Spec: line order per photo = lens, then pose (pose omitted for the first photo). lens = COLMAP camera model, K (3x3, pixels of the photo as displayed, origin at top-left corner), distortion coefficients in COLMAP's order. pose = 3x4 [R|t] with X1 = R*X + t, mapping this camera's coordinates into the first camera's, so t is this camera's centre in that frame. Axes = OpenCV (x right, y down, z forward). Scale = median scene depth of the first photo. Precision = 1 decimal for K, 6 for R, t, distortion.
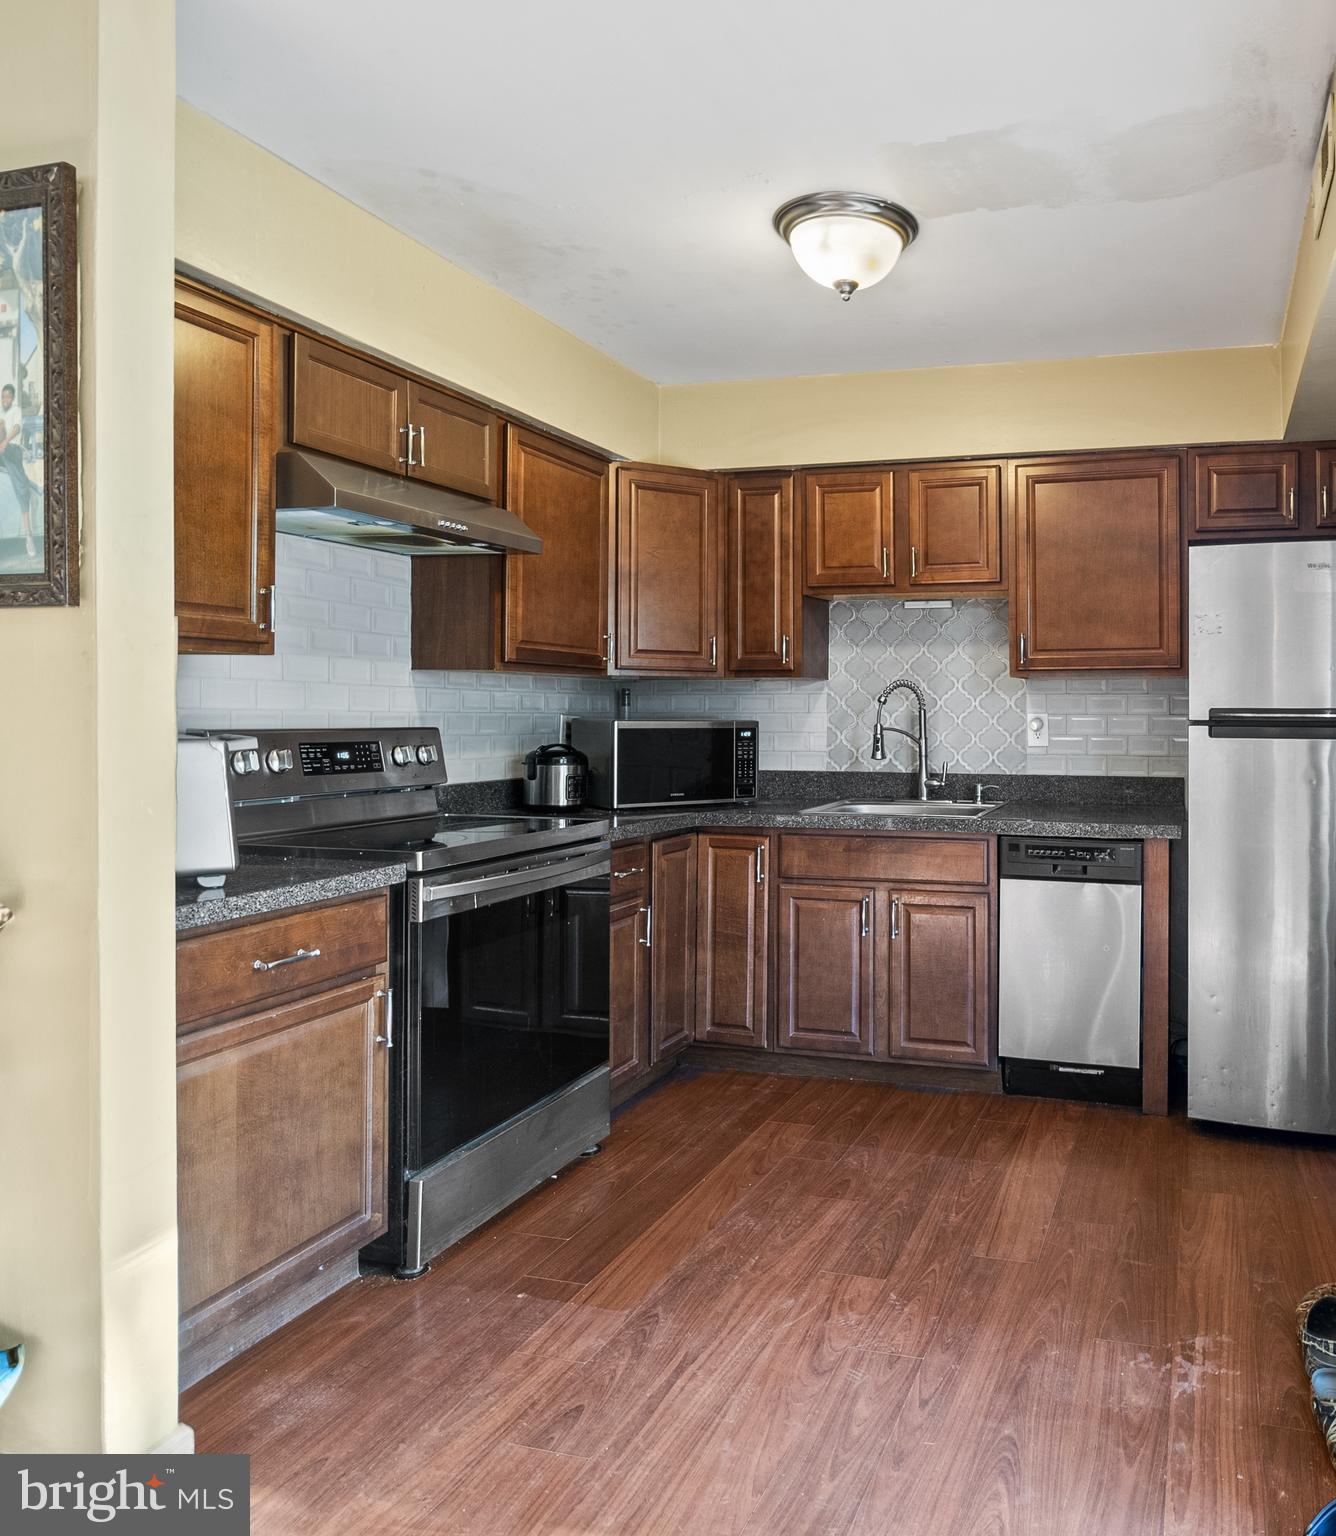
lens RADIAL K [[1332.8, 0, 668.0], [0, 1332.8, 768.0], [0, 0, 1]] dist [-0.003602, -0.002890]
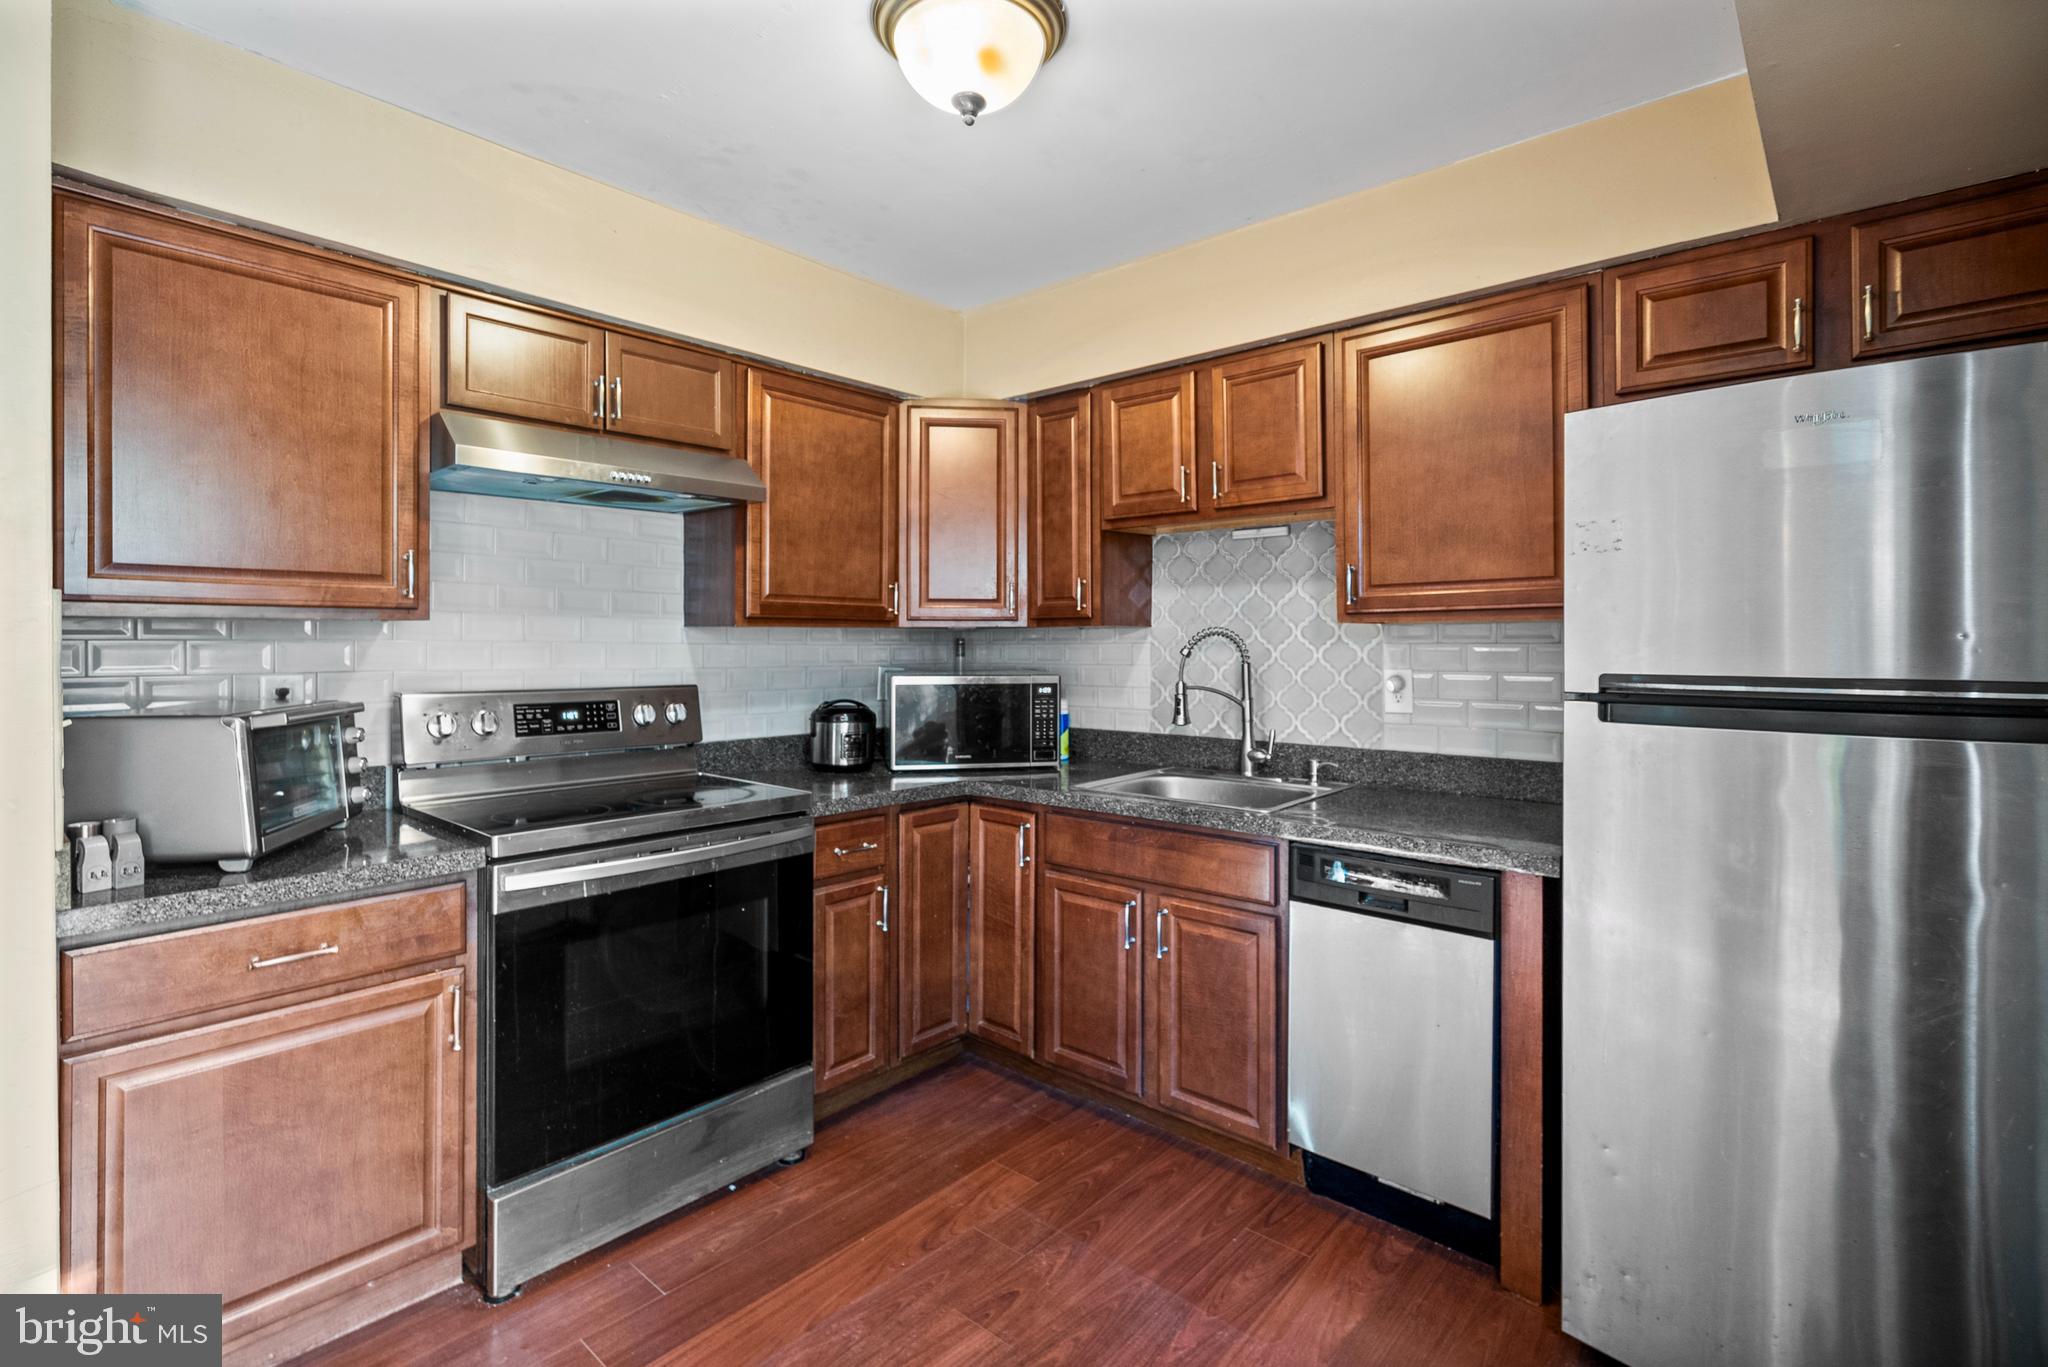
lens RADIAL K [[934.6, 0, 957.9], [0, 934.6, 670.1], [0, 0, 1]] dist [-0.001629, 0.000045]
pose [[0.906777, 0.003825, -0.421593, 0.291843], [-0.006051, 0.999974, -0.003943, -0.039217], [0.421567, 0.006126, 0.906777, 0.444783]]
